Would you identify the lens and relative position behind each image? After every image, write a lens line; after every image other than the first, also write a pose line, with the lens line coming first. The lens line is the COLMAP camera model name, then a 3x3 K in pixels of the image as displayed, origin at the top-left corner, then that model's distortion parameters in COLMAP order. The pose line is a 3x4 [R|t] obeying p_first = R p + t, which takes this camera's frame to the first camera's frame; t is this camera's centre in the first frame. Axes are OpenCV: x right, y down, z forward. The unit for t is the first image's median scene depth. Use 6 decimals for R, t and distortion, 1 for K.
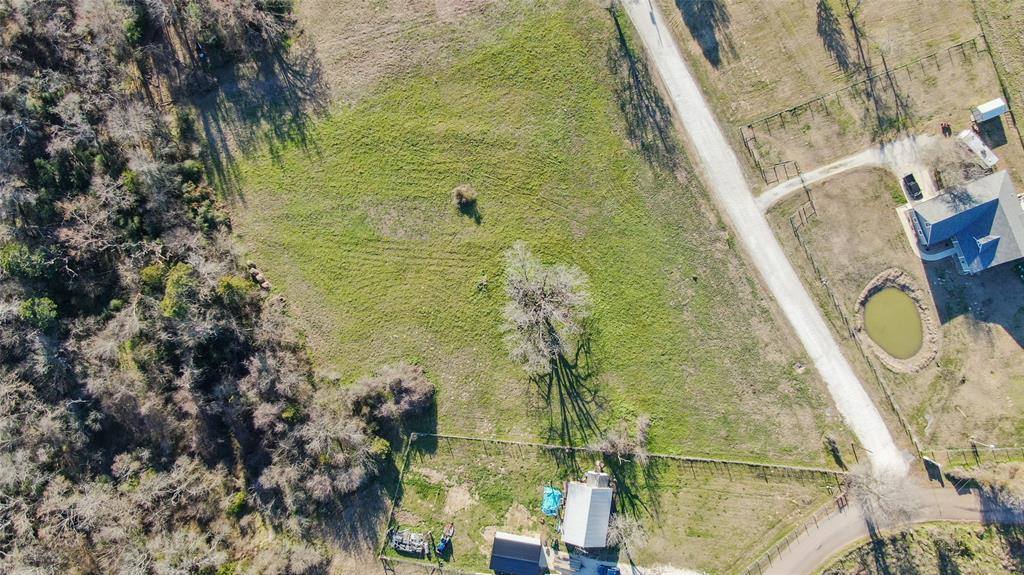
lens RADIAL K [[744.1, 0, 516.9], [0, 744.1, 286.7], [0, 0, 1]] dist [-0.009936, -0.000188]
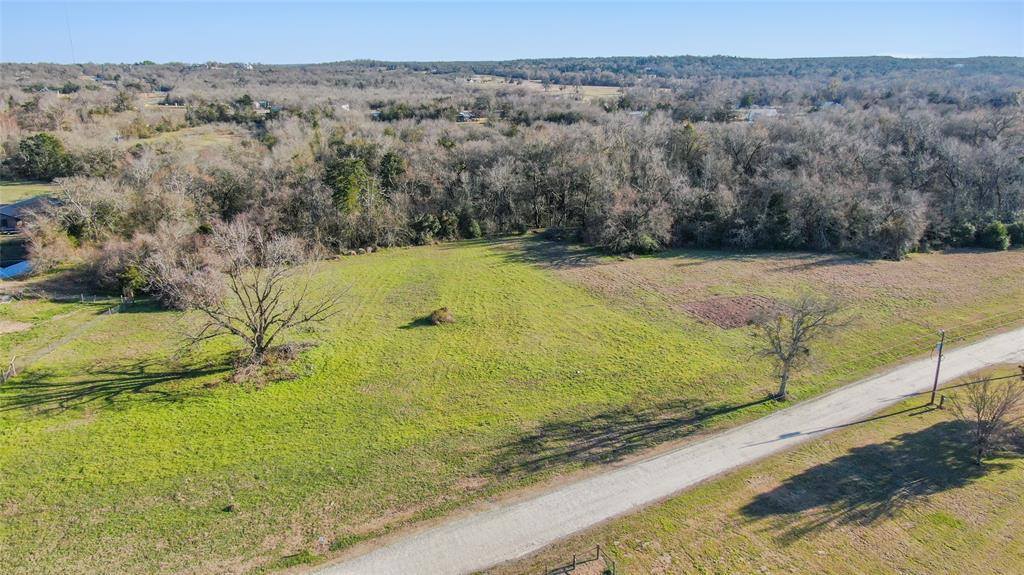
lens RADIAL K [[744.1, 0, 518.2], [0, 744.1, 287.8], [0, 0, 1]] dist [-0.009936, -0.000188]
pose [[0.069544, 0.306657, -0.949276, 0.616424], [-0.997457, 0.036239, -0.061367, -0.154758], [0.015582, 0.951130, 0.308398, 0.754502]]
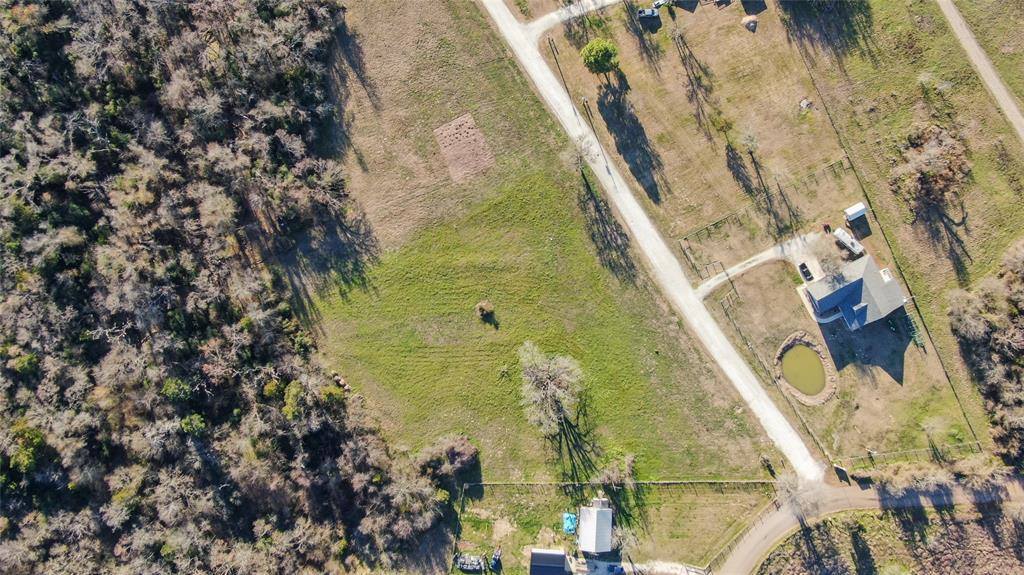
lens RADIAL K [[1034.2, 0, 510.3], [0, 1034.2, 288.1], [0, 0, 1]] dist [0.012412, 0.000000]
pose [[0.995124, -0.098162, 0.009657, -0.038464], [0.098141, 0.995169, 0.002621, -0.162219], [-0.009868, -0.001661, 0.999950, -0.922943]]
